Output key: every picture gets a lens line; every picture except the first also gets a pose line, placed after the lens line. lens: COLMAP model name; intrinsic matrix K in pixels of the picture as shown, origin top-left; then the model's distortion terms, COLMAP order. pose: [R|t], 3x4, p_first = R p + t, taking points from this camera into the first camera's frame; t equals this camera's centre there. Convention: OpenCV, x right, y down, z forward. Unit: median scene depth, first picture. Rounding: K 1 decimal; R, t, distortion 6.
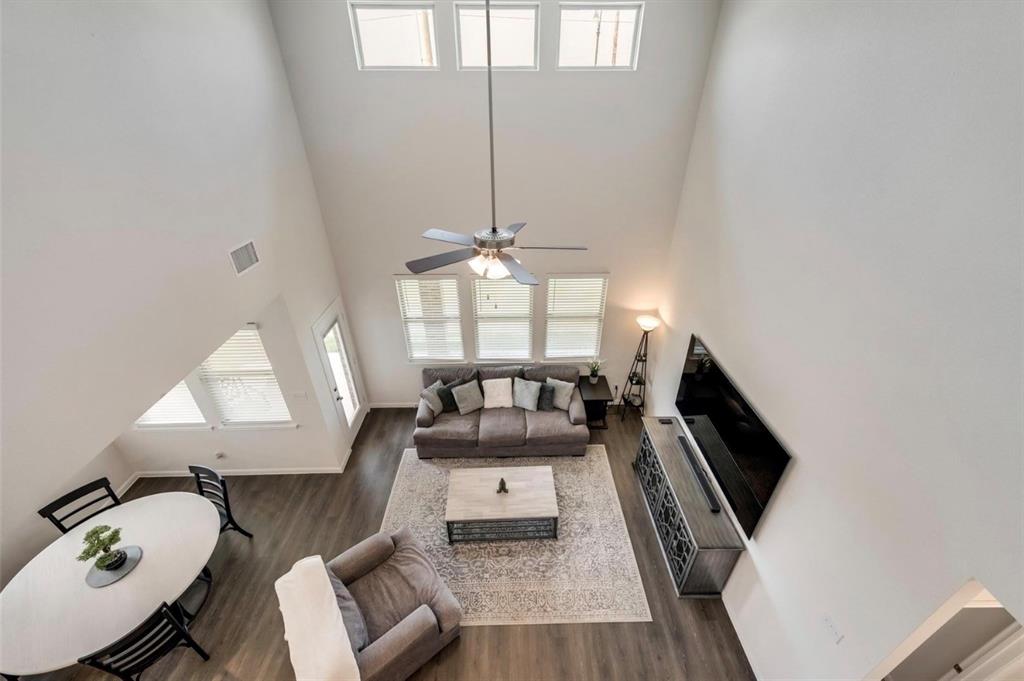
lens RADIAL K [[406.4, 0, 512.6], [0, 406.4, 336.6], [0, 0, 1]] dist [0.017737, -0.000449]
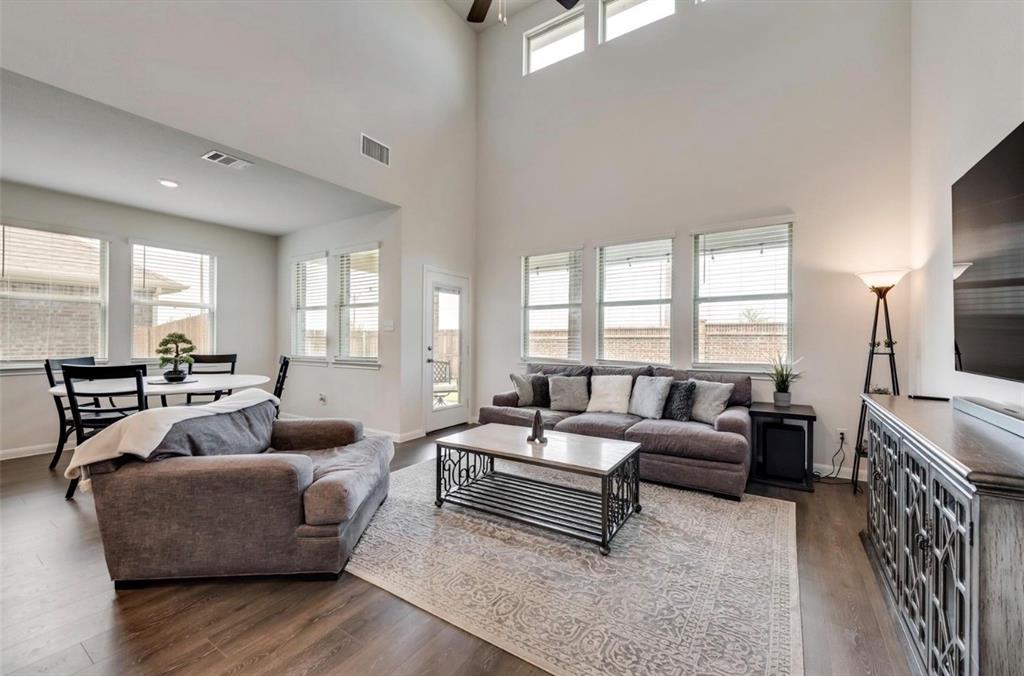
lens RADIAL K [[411.6, 0, 513.7], [0, 411.6, 342.0], [0, 0, 1]] dist [0.013437, -0.000492]
pose [[0.824235, 0.006835, -0.566207, 0.231608], [-0.302940, 0.850117, -0.430730, 0.425876], [0.478398, 0.526549, 0.702767, 0.393959]]
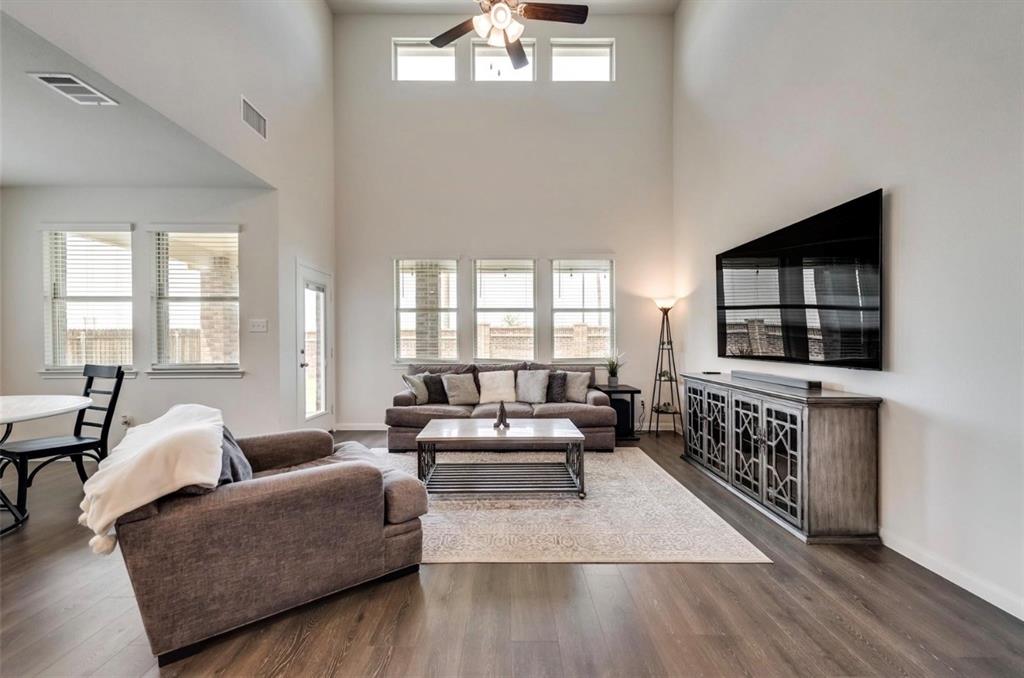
lens RADIAL K [[411.6, 0, 508.1], [0, 411.6, 344.6], [0, 0, 1]] dist [0.013437, -0.000492]
pose [[0.999908, 0.000066, -0.013595, -0.003327], [-0.007160, 0.852647, -0.522438, 0.511078], [0.011558, 0.522487, 0.852569, 0.258530]]
